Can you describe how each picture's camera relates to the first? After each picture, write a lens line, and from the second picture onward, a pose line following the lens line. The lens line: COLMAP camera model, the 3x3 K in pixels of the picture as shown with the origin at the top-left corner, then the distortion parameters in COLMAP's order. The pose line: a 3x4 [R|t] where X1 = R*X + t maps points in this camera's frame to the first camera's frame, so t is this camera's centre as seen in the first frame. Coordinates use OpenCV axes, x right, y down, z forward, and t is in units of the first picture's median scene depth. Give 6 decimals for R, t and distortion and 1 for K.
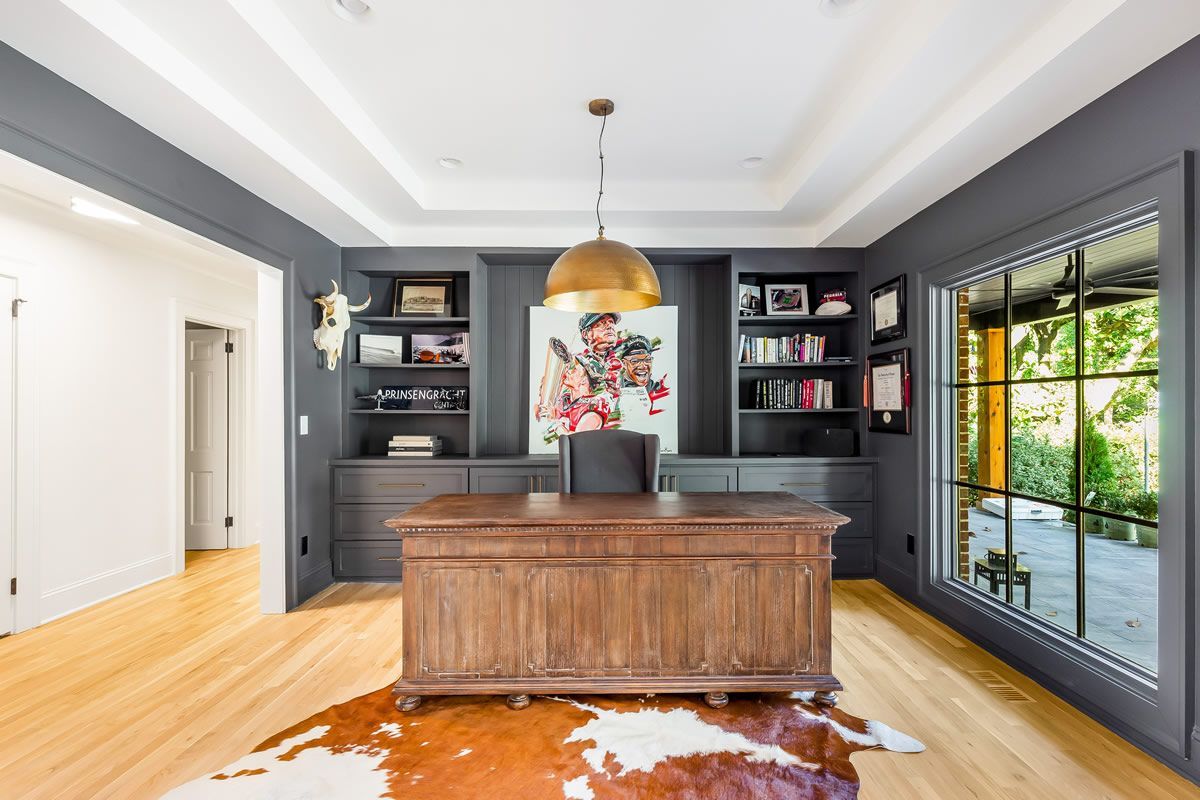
lens RADIAL K [[554.6, 0, 607.7], [0, 554.6, 407.5], [0, 0, 1]] dist [0.004251, -0.000242]
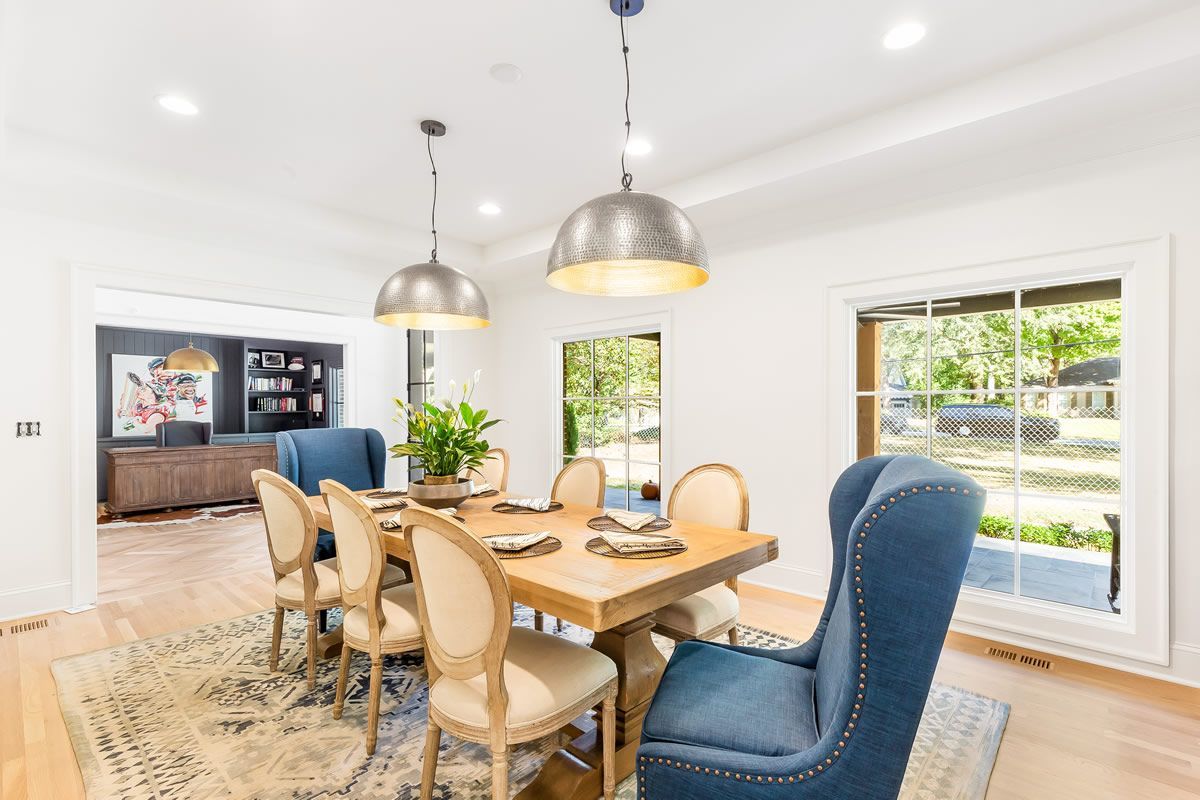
lens RADIAL K [[548.5, 0, 604.2], [0, 548.5, 411.5], [0, 0, 1]] dist [0.002777, -0.000115]
pose [[0.670326, -0.002968, 0.742061, -0.395761], [-0.001252, 0.999986, 0.005131, -0.008780], [-0.742065, -0.004368, 0.670313, -1.373242]]
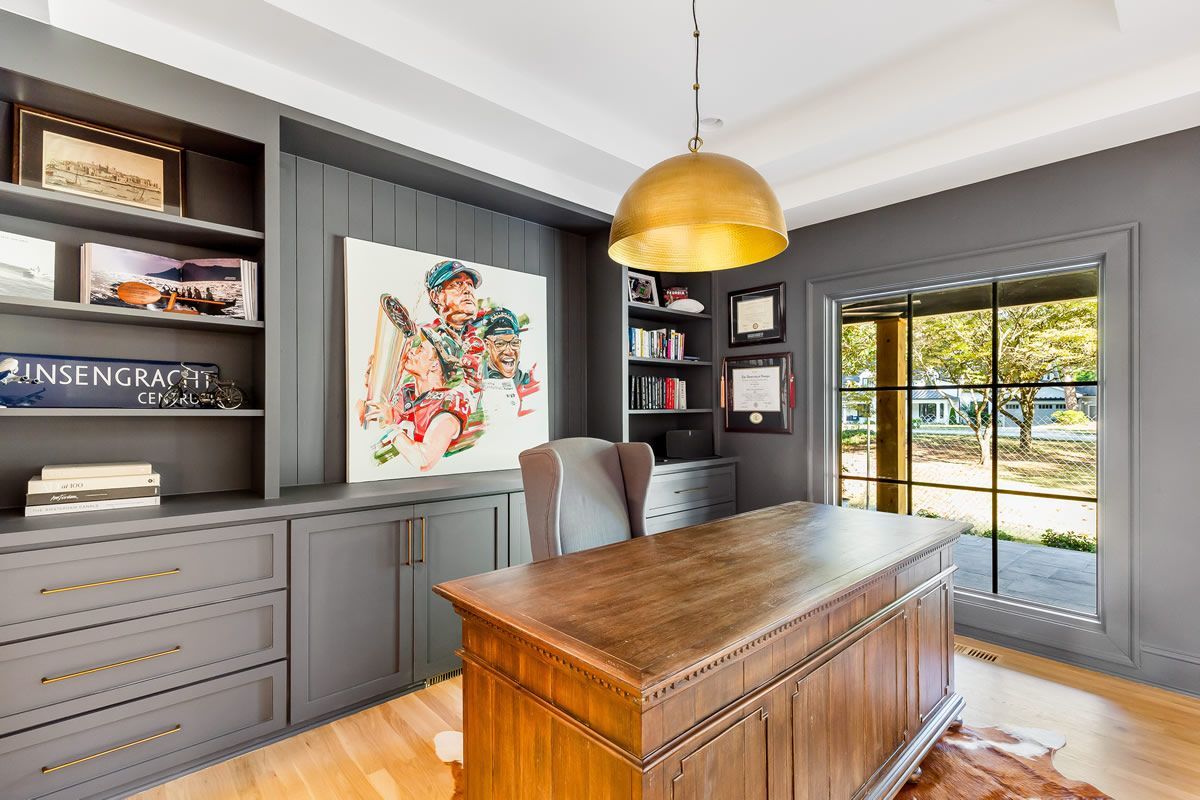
lens RADIAL K [[554.6, 0, 607.7], [0, 554.6, 407.5], [0, 0, 1]] dist [0.004251, -0.000242]
pose [[0.727607, 0.005523, 0.685972, -0.350148], [-0.006377, 0.999979, -0.001287, 0.001354], [-0.685964, -0.003438, 0.727627, 0.371763]]
